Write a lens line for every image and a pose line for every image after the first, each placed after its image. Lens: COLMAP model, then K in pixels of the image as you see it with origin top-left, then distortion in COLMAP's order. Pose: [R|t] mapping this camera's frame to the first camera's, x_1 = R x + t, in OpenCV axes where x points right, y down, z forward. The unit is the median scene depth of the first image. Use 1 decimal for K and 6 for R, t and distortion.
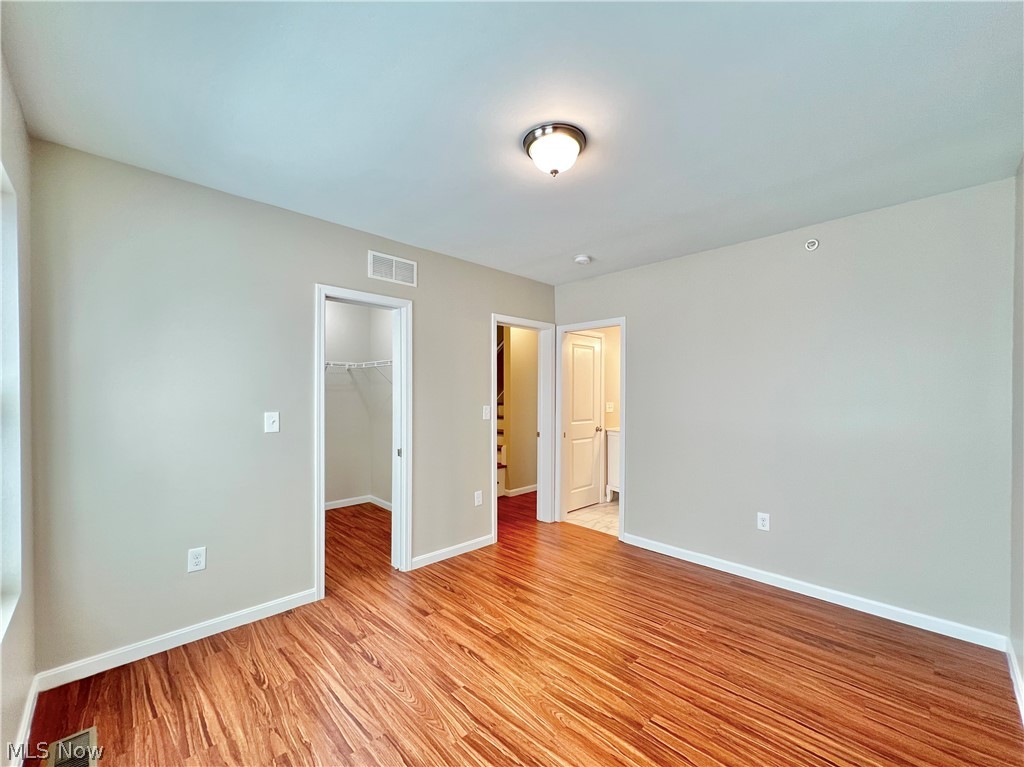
lens RADIAL K [[410.8, 0, 512.0], [0, 410.8, 383.5], [0, 0, 1]] dist [-0.001500, 0.000234]
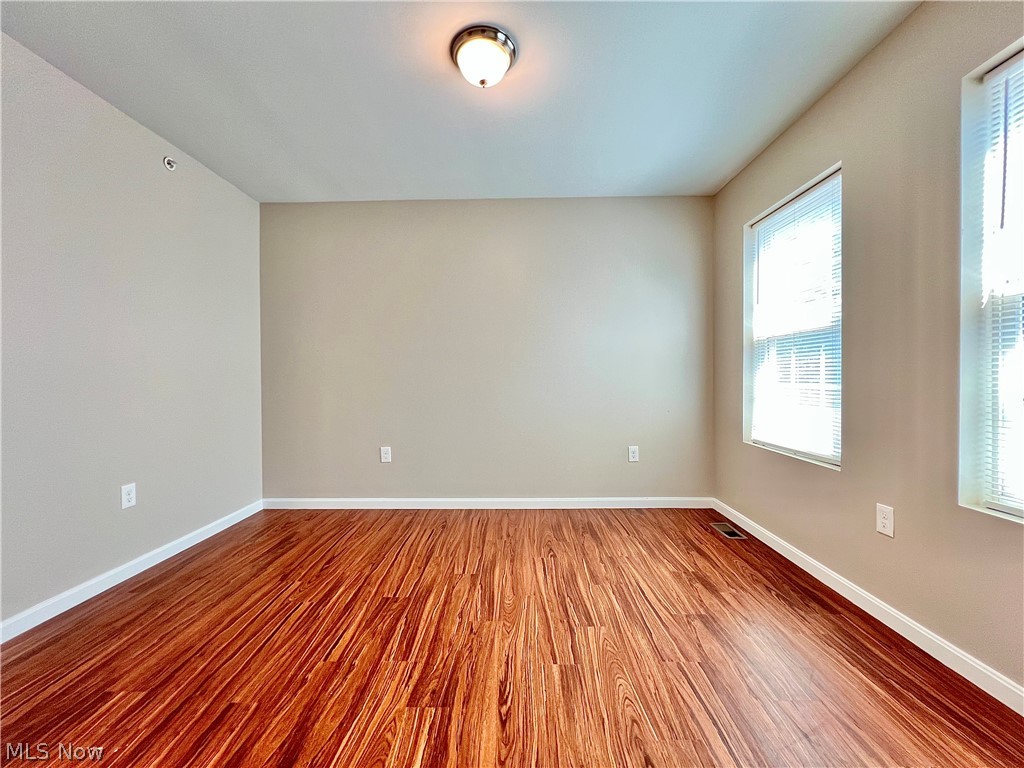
lens RADIAL K [[410.8, 0, 512.0], [0, 410.8, 384.0], [0, 0, 1]] dist [-0.001500, 0.000234]
pose [[-0.698004, -0.009737, 0.716027, -0.587783], [-0.014827, 0.999890, -0.000857, 0.189953], [-0.715940, -0.011215, -0.698072, 1.530974]]
